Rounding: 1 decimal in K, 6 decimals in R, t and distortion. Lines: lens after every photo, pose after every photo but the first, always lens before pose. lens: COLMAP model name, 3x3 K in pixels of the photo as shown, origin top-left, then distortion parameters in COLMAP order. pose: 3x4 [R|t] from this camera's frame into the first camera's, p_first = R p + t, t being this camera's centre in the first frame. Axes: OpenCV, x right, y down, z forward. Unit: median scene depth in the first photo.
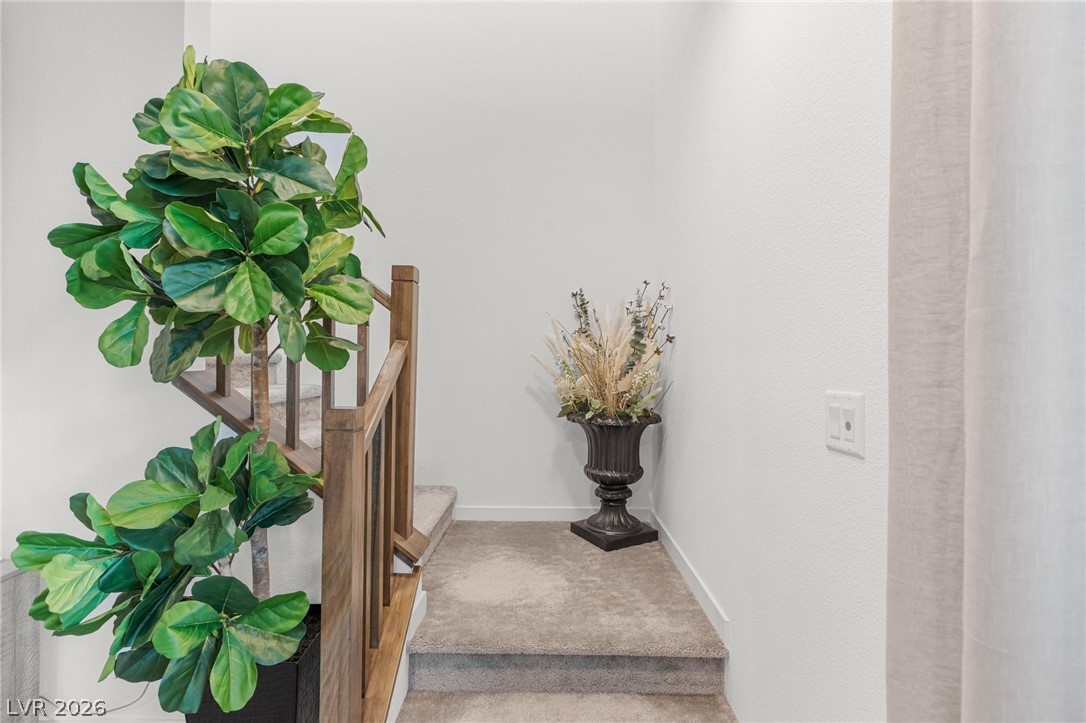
lens RADIAL K [[500.2, 0, 542.8], [0, 500.2, 363.1], [0, 0, 1]] dist [0.000004, 0.000000]
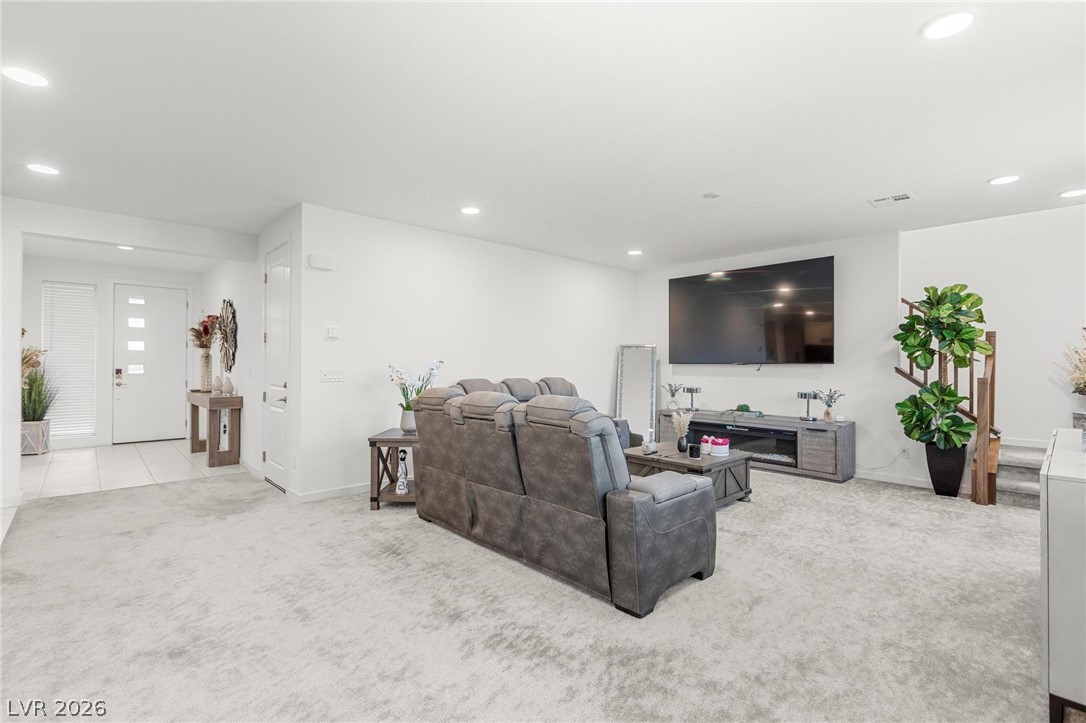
lens RADIAL K [[501.5, 0, 542.5], [0, 501.5, 358.5], [0, 0, 1]] dist [-0.010075, -0.000160]
pose [[0.700288, -0.017951, -0.713634, -0.034546], [0.007235, 0.999811, -0.018050, -0.006777], [0.713823, 0.007477, 0.700286, -1.828331]]
